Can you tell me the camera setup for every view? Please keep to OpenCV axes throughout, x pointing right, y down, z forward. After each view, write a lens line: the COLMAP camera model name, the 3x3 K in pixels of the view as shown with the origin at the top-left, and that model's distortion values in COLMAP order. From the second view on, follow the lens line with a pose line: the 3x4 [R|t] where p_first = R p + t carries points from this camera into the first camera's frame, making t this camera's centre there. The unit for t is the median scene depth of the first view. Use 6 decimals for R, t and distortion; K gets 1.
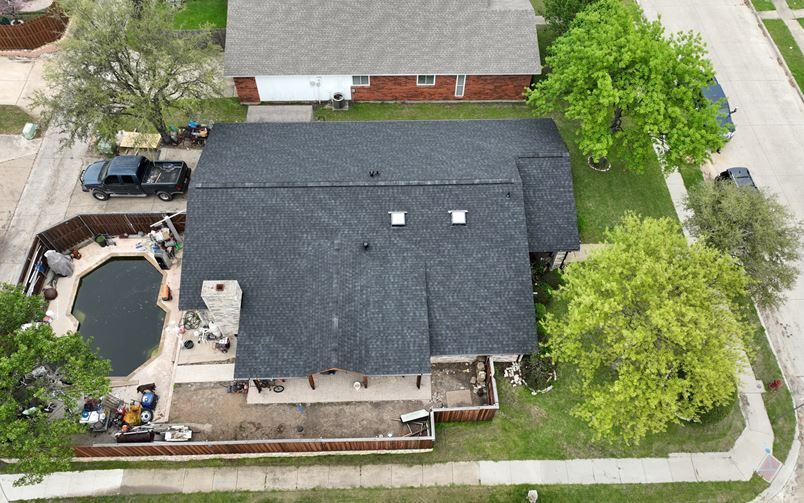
lens RADIAL K [[601.1, 0, 402.0], [0, 601.1, 251.5], [0, 0, 1]] dist [0.001531, 0.000628]
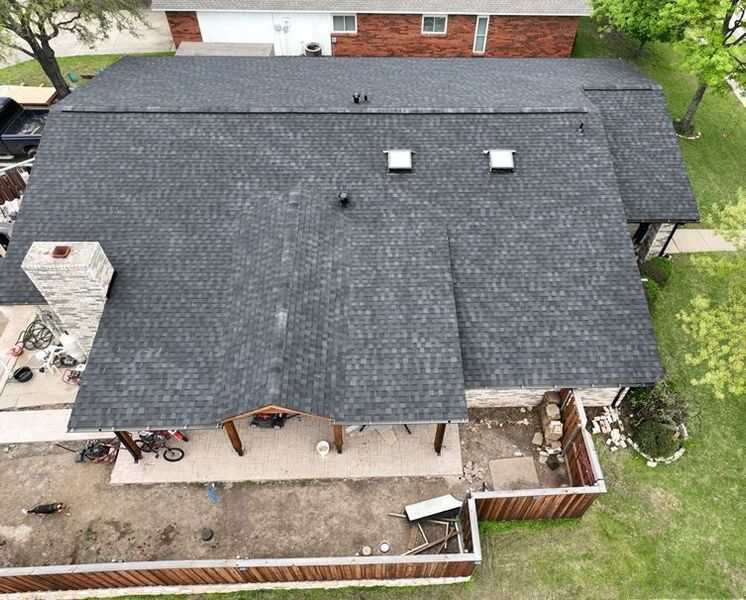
lens RADIAL K [[558.5, 0, 398.4], [0, 558.5, 276.3], [0, 0, 1]] dist [-0.009236, 0.027047]
pose [[0.999864, 0.005546, 0.015519, -0.016328], [-0.003604, 0.992463, -0.122492, 0.131915], [-0.016081, 0.122419, 0.992348, 0.488971]]
